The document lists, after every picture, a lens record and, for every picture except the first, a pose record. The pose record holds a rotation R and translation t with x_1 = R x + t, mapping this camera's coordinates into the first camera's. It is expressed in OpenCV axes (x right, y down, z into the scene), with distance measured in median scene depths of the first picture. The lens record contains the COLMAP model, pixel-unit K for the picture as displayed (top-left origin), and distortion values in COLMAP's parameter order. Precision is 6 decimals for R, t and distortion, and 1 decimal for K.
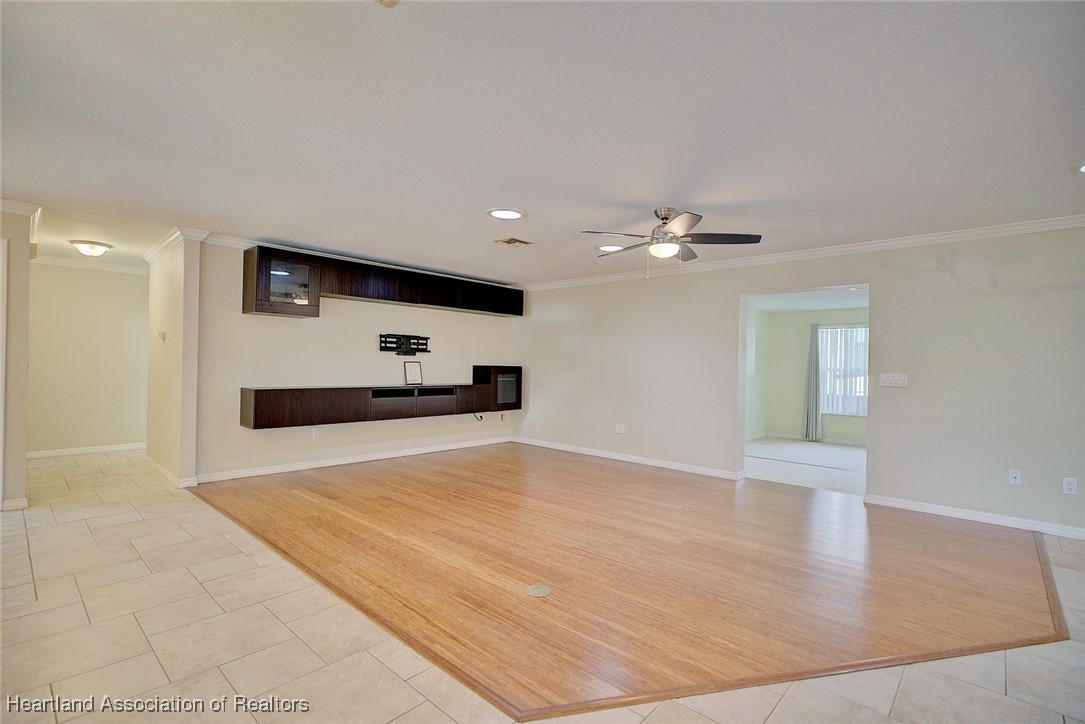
lens RADIAL K [[501.5, 0, 540.2], [0, 501.5, 365.6], [0, 0, 1]] dist [-0.010114, 0.000294]
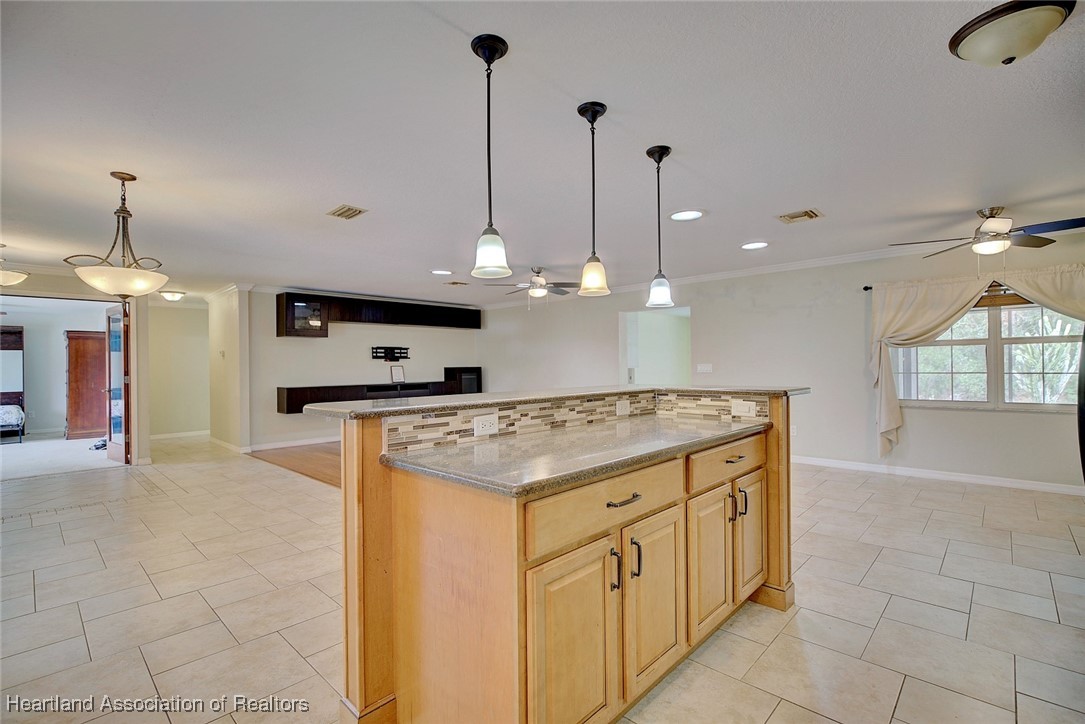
lens RADIAL K [[499.4, 0, 540.0], [0, 499.4, 365.6], [0, 0, 1]] dist [-0.002700, -0.000906]
pose [[0.999323, -0.030378, -0.020776, 0.179675], [0.030357, 0.999538, -0.001311, 0.005499], [0.020806, 0.000680, 0.999783, -0.391351]]
